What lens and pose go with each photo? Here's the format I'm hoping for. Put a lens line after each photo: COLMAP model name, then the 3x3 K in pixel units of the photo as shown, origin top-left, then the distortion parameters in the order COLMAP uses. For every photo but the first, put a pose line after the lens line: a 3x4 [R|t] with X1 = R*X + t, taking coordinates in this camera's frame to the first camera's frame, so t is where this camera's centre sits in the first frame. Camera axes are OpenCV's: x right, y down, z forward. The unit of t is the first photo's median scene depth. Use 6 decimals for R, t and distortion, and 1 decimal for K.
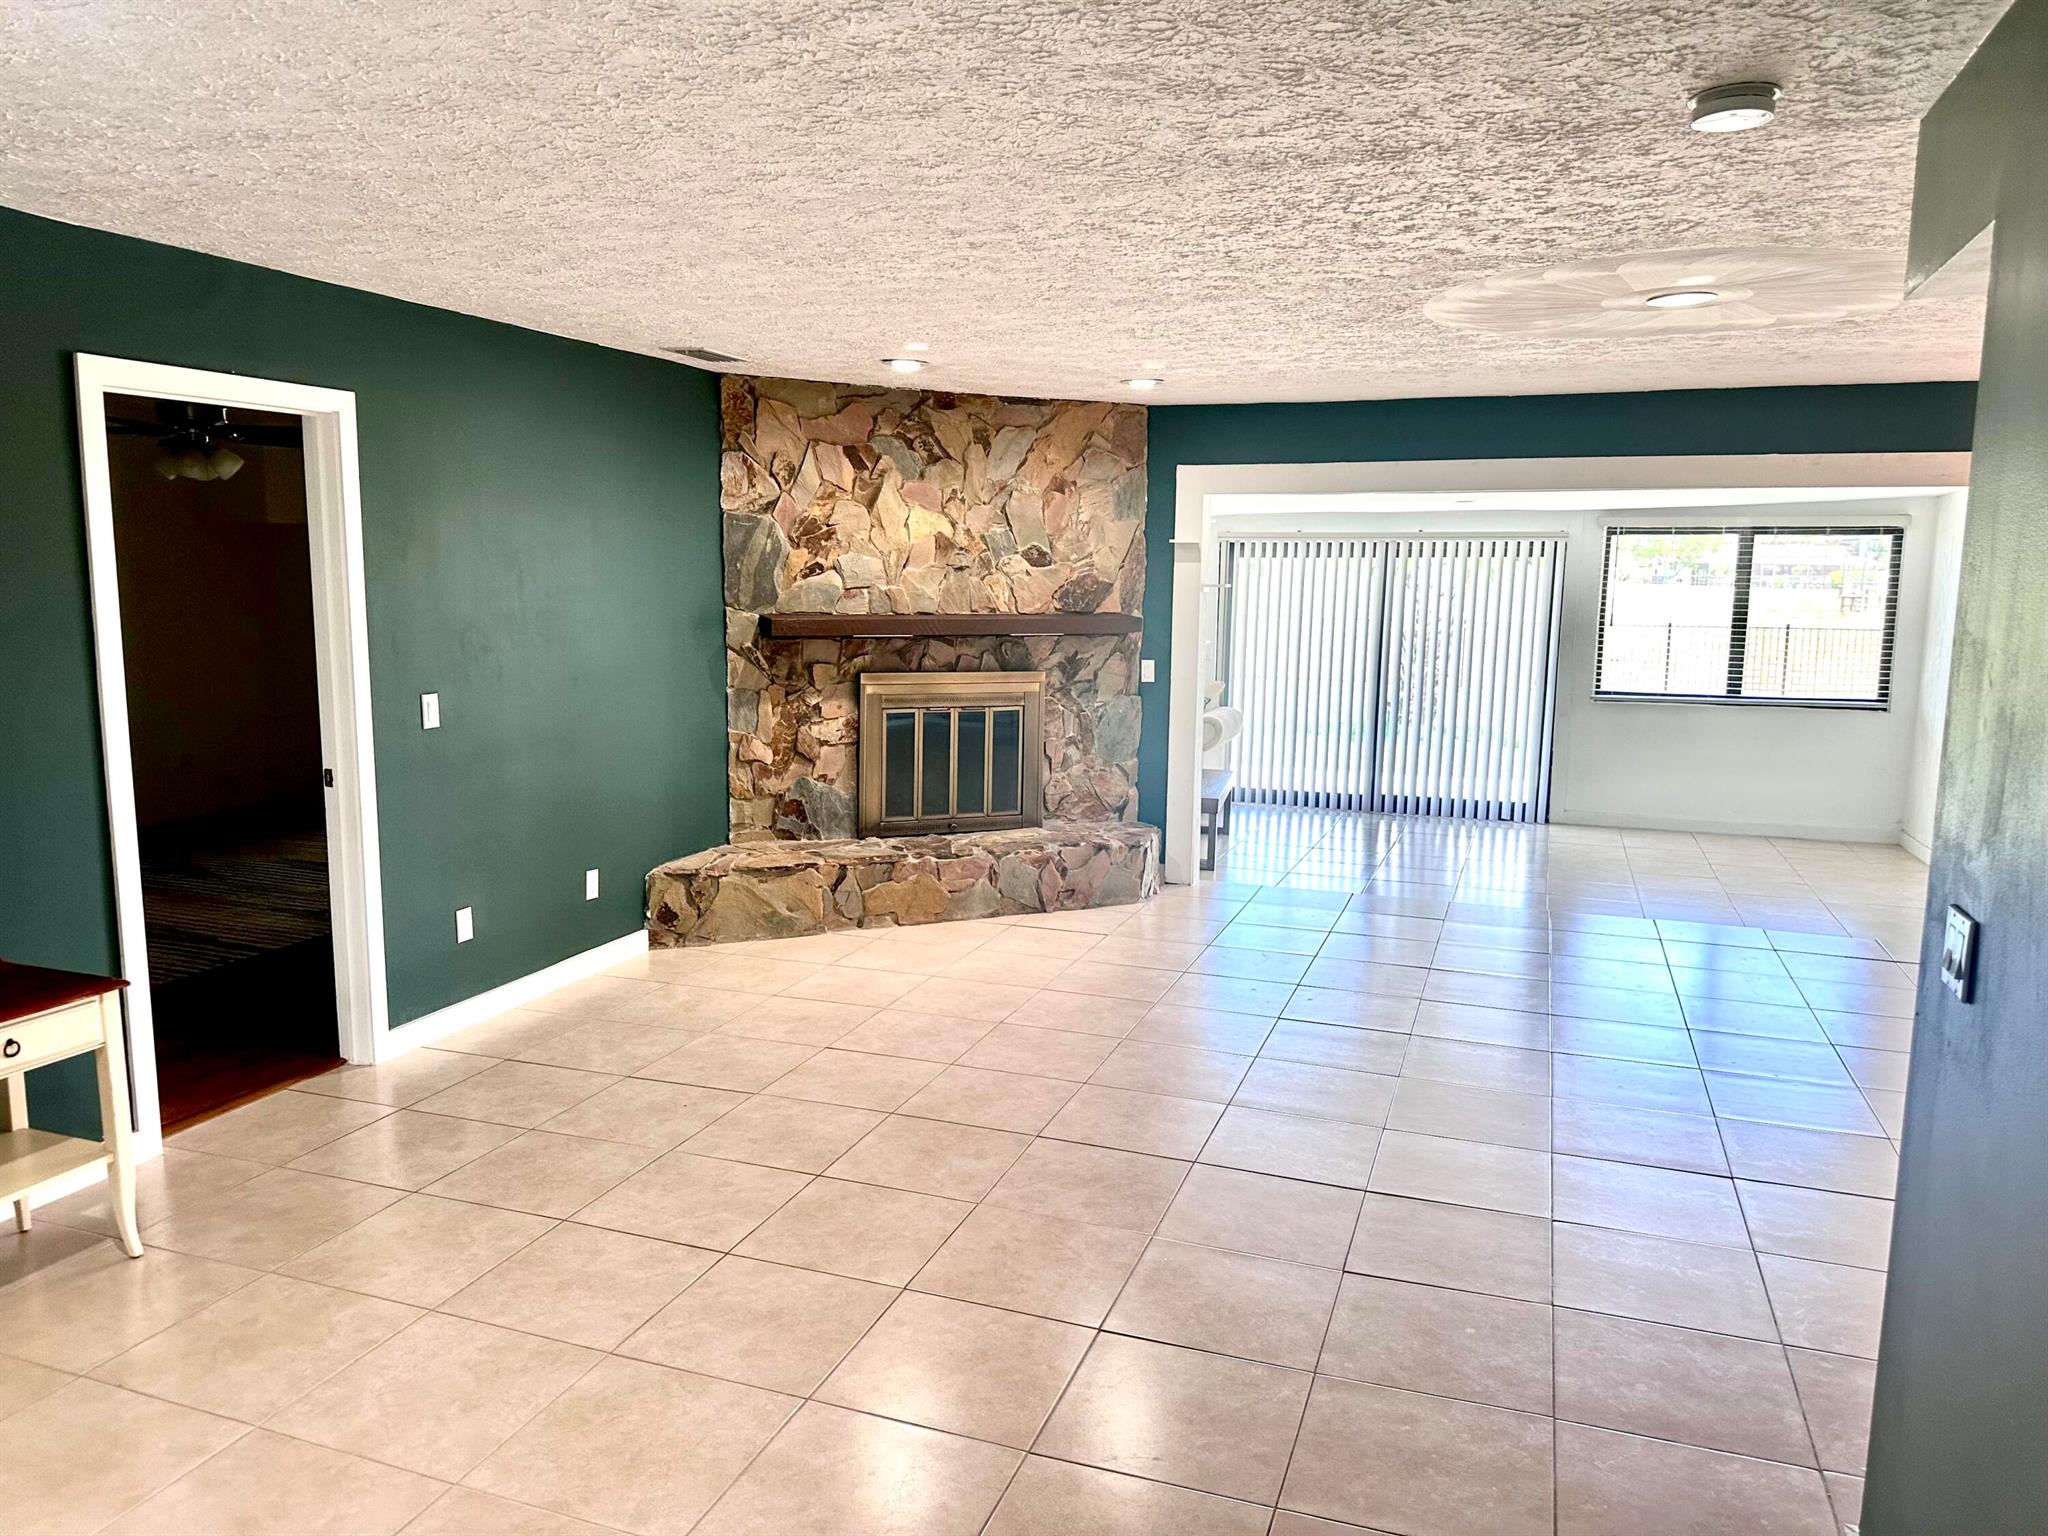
lens RADIAL K [[1448.9, 0, 1019.0], [0, 1448.9, 771.3], [0, 0, 1]] dist [0.028281, -0.029334]
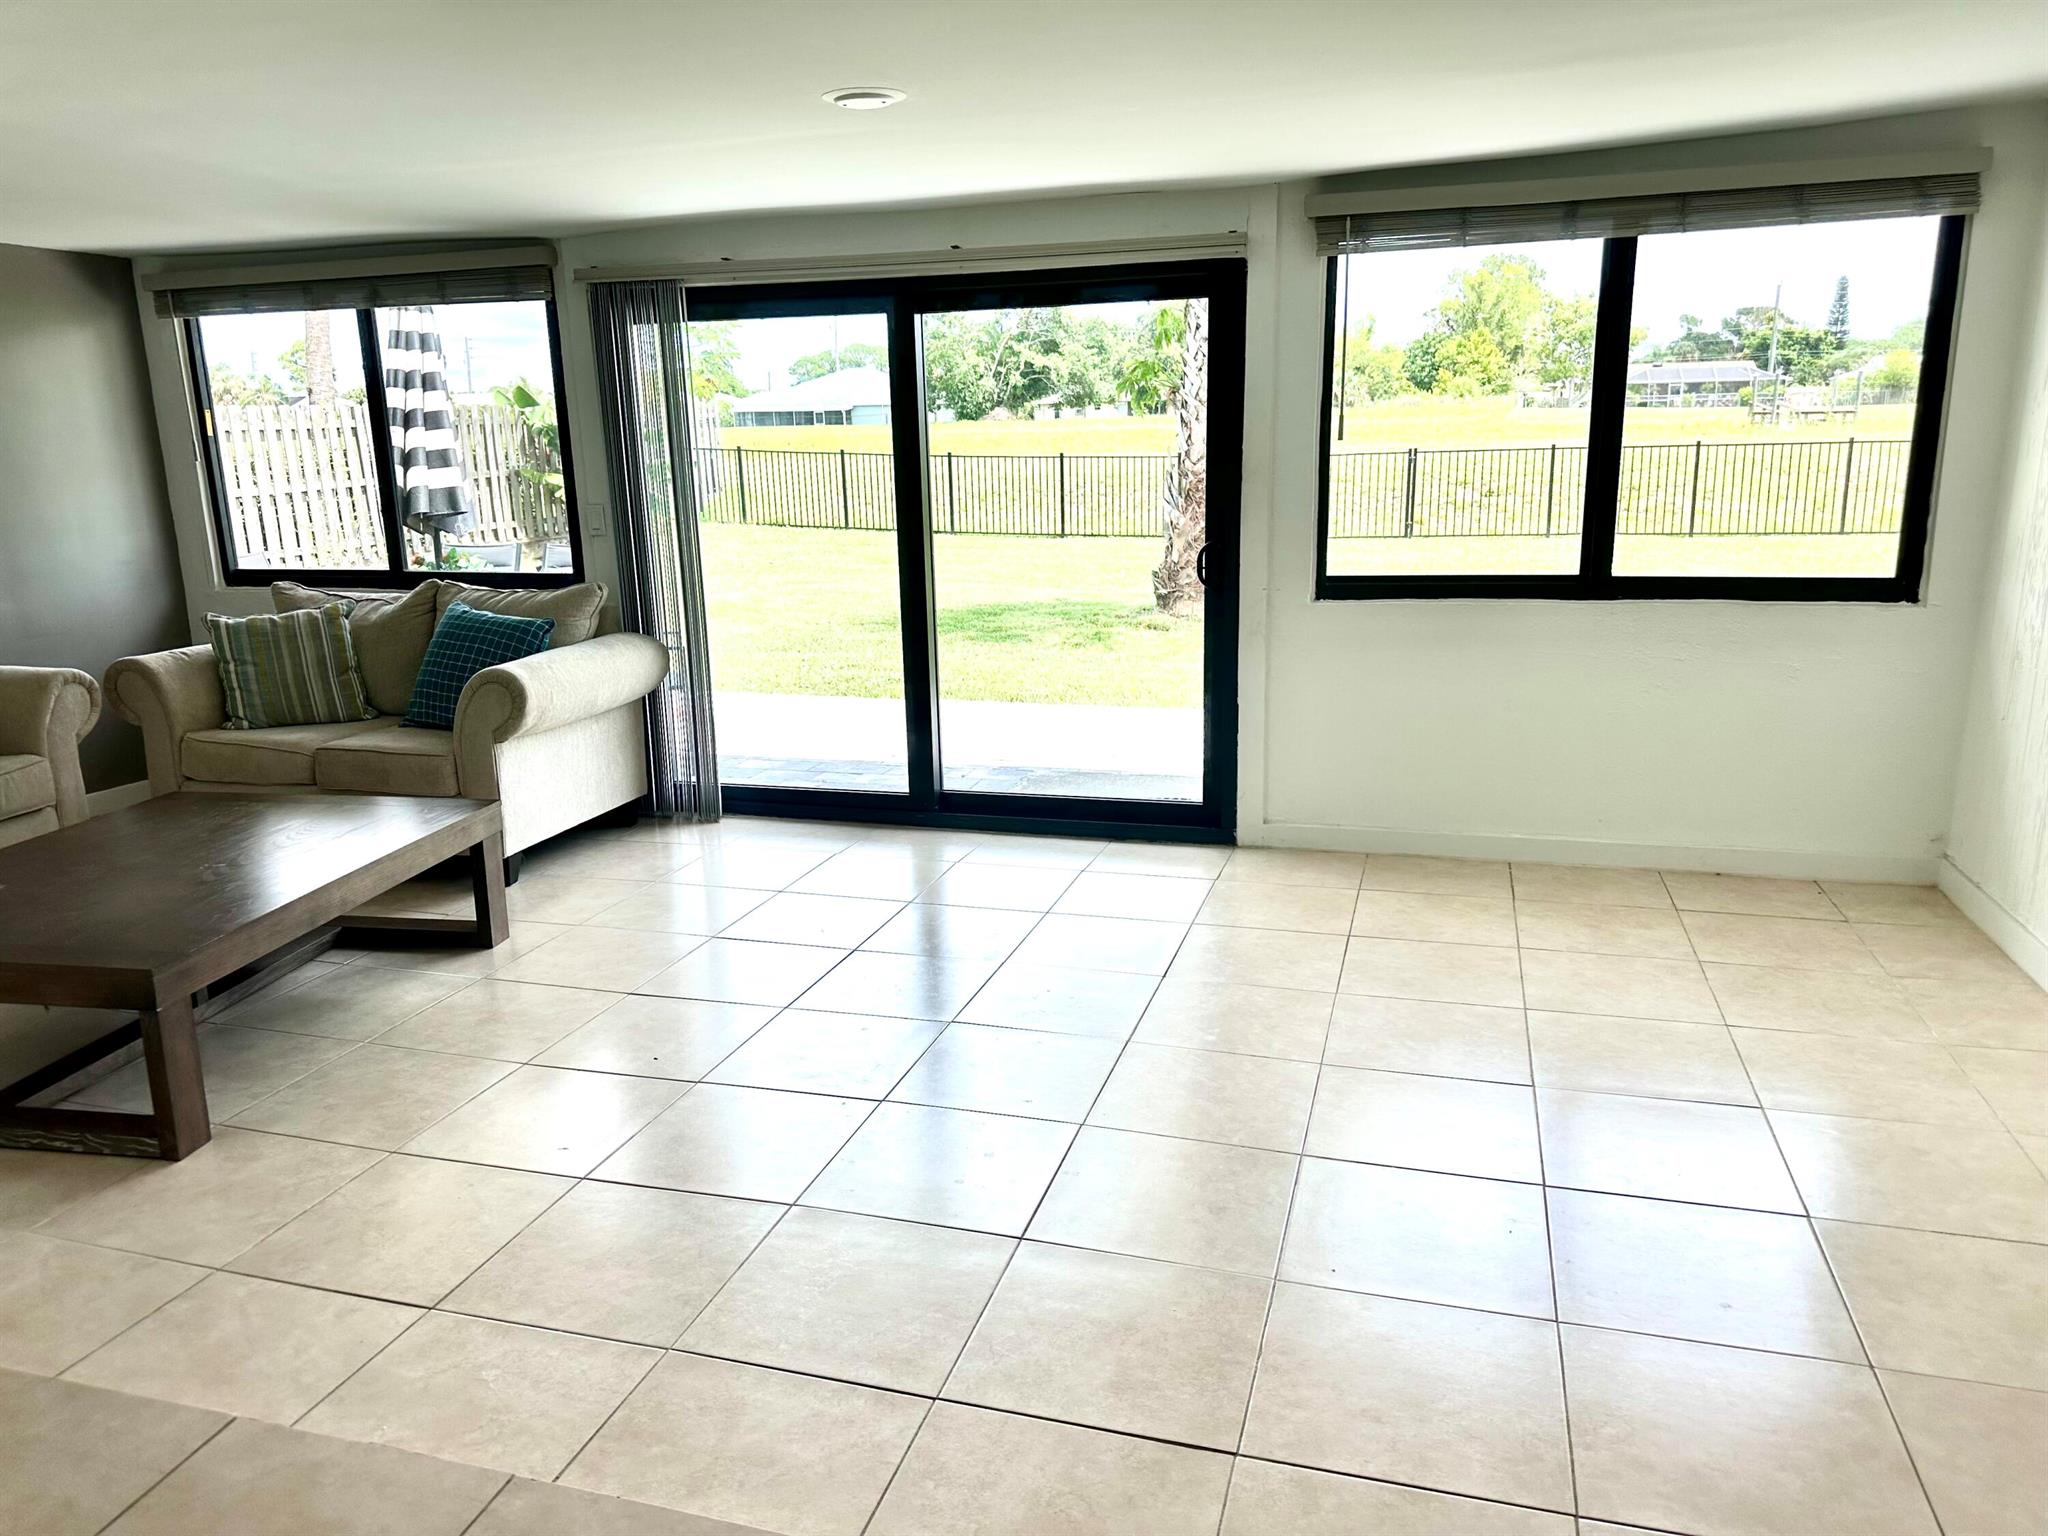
lens RADIAL K [[1448.9, 0, 1020.3], [0, 1448.9, 779.2], [0, 0, 1]] dist [0.028281, -0.029334]
pose [[0.997444, -0.051650, 0.049371, 0.260432], [0.046252, 0.993411, 0.104855, -0.042081], [-0.054461, -0.102304, 0.993261, 0.499324]]
